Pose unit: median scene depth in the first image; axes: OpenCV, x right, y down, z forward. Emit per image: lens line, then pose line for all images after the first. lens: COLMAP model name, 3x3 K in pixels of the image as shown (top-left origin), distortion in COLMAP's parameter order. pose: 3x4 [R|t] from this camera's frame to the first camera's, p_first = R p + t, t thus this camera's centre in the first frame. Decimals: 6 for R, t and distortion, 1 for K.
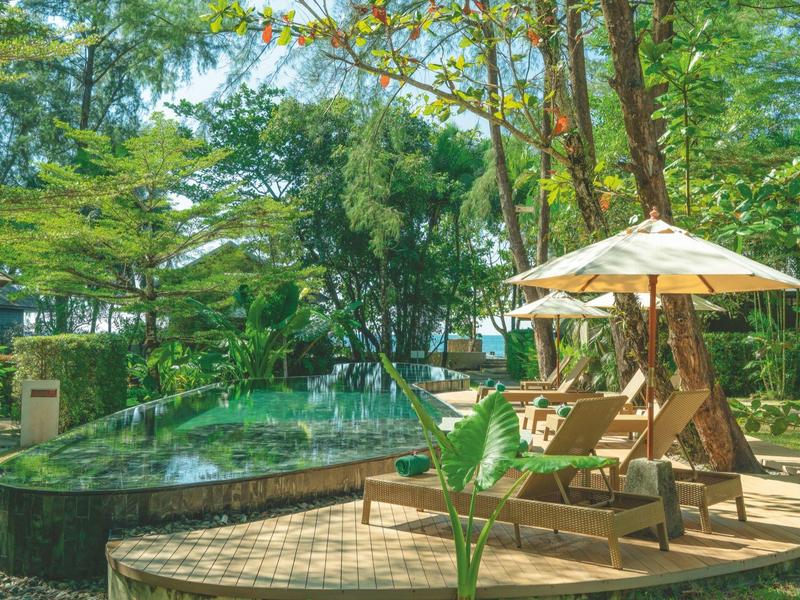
lens RADIAL K [[620.0, 0, 399.2], [0, 620.0, 344.6], [0, 0, 1]] dist [-0.001704, -0.000815]
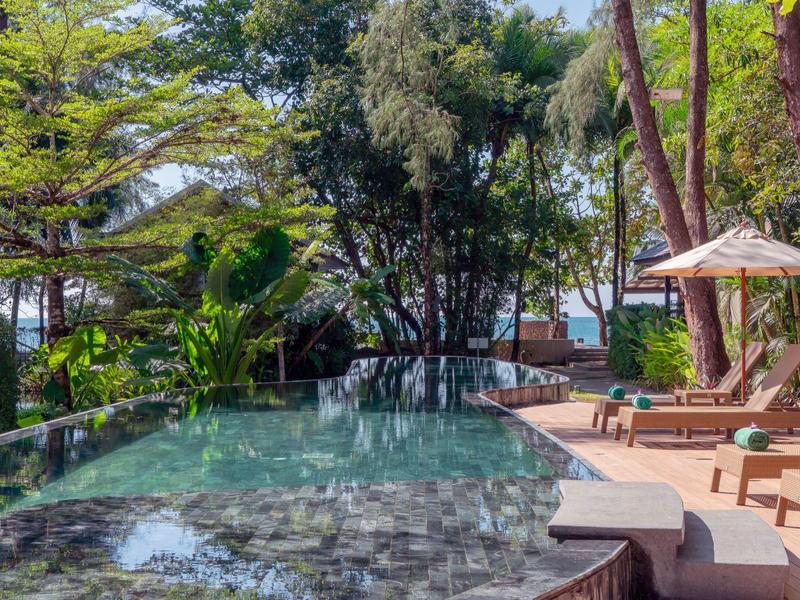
lens RADIAL K [[620.0, 0, 399.2], [0, 620.0, 344.6], [0, 0, 1]] dist [-0.001704, -0.000815]
pose [[0.997555, -0.010042, -0.069154, -0.009173], [0.011192, 0.999805, 0.016270, 0.005088], [0.068977, -0.017004, 0.997473, 0.306333]]
